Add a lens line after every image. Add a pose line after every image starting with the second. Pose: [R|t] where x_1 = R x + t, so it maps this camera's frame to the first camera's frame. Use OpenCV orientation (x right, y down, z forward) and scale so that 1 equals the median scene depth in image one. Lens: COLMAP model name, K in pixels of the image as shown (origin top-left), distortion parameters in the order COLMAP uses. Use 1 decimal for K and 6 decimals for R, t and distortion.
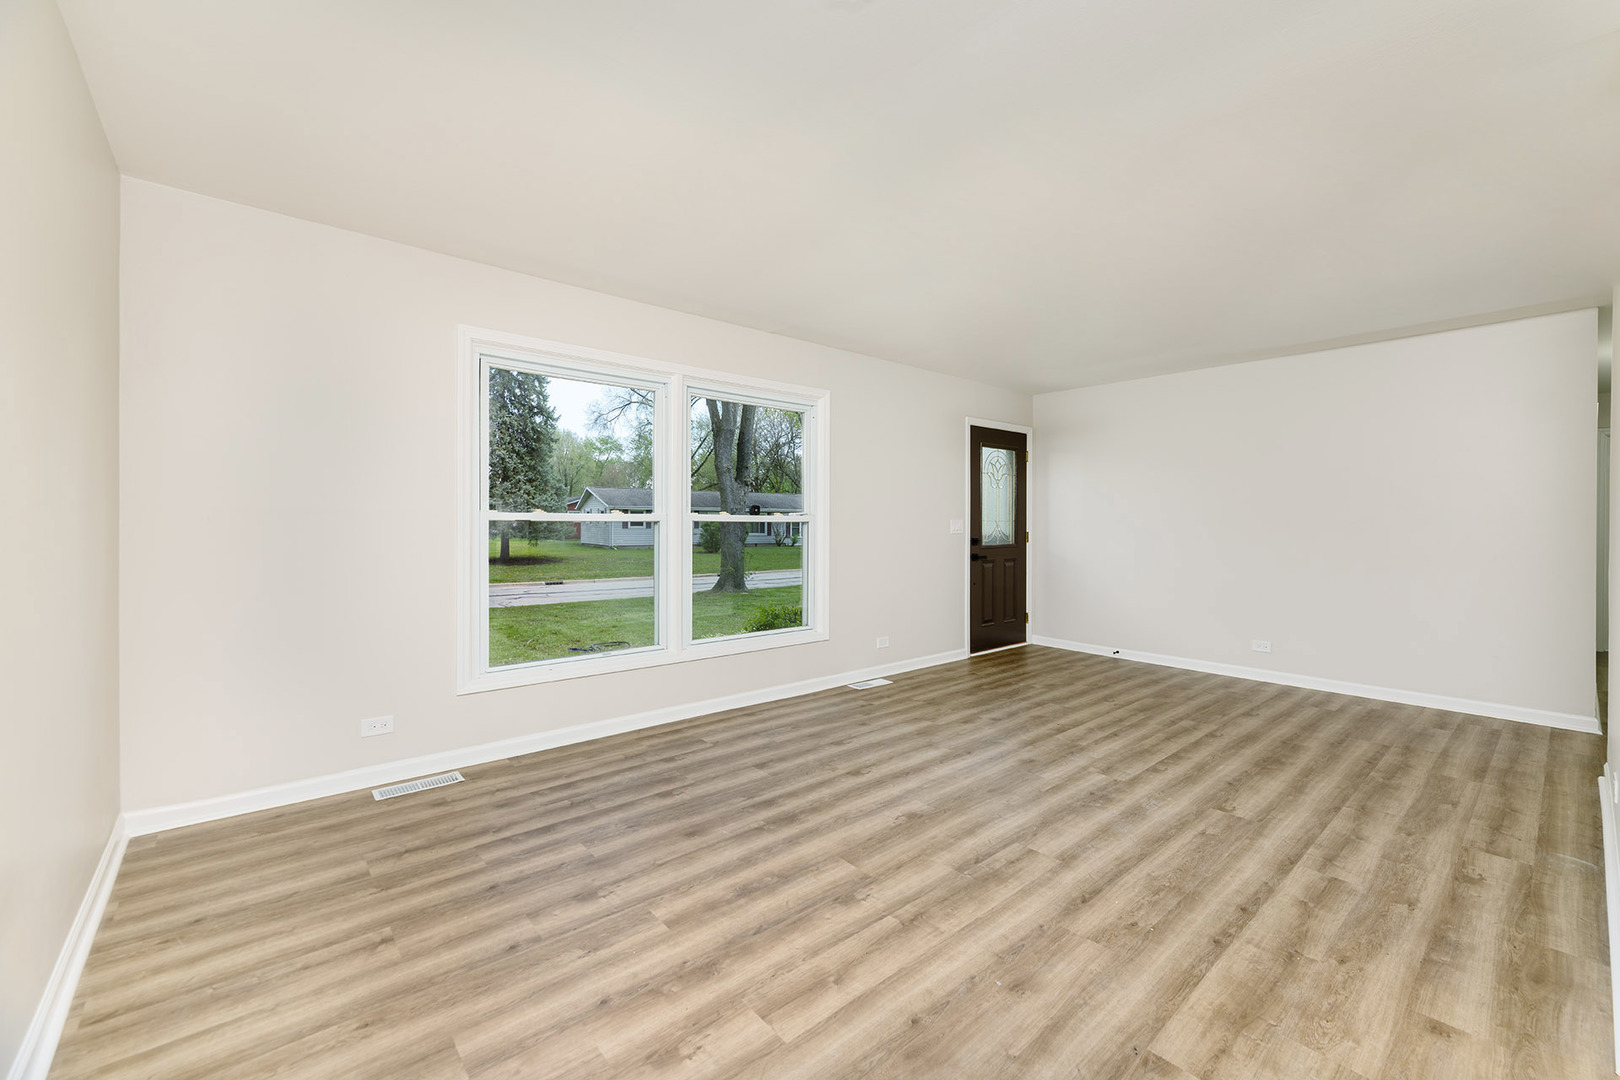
lens RADIAL K [[661.0, 0, 830.8], [0, 661.0, 532.5], [0, 0, 1]] dist [-0.002020, -0.000558]
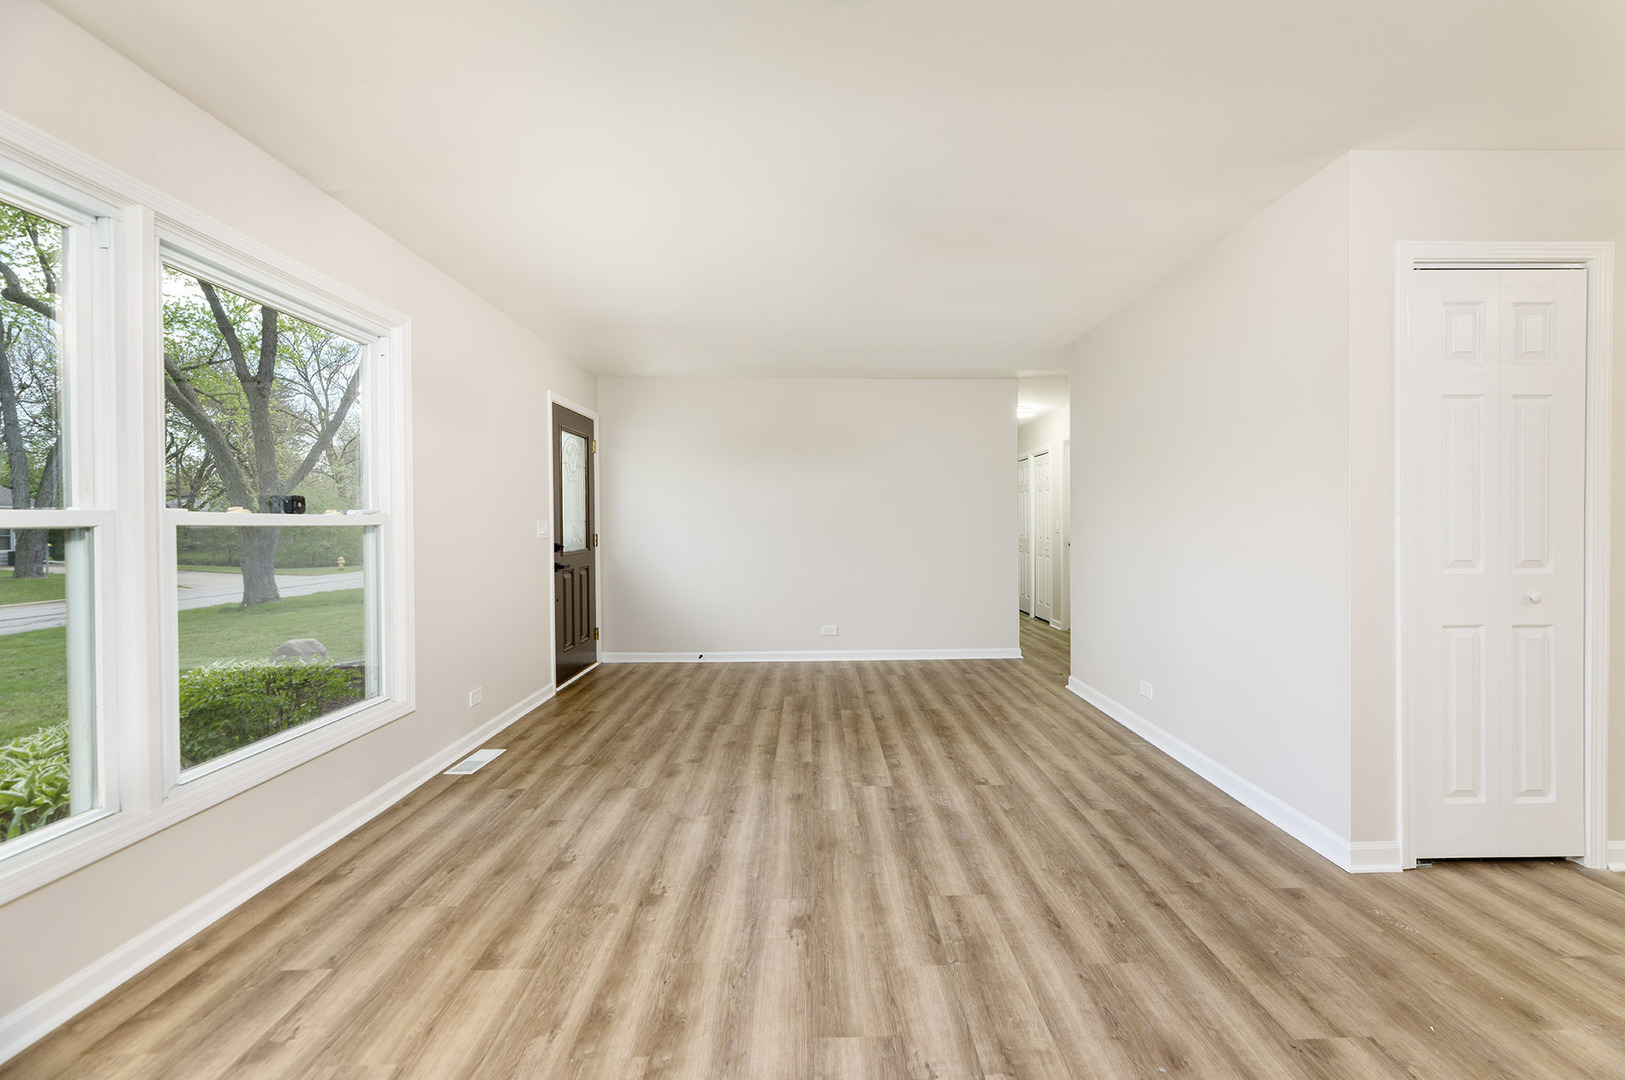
lens RADIAL K [[663.0, 0, 833.4], [0, 663.0, 532.4], [0, 0, 1]] dist [-0.002020, -0.000558]
pose [[0.638412, -0.019854, 0.769439, -0.341822], [0.020692, 0.999749, 0.008628, -0.009788], [-0.769416, 0.010413, 0.638663, 0.409221]]
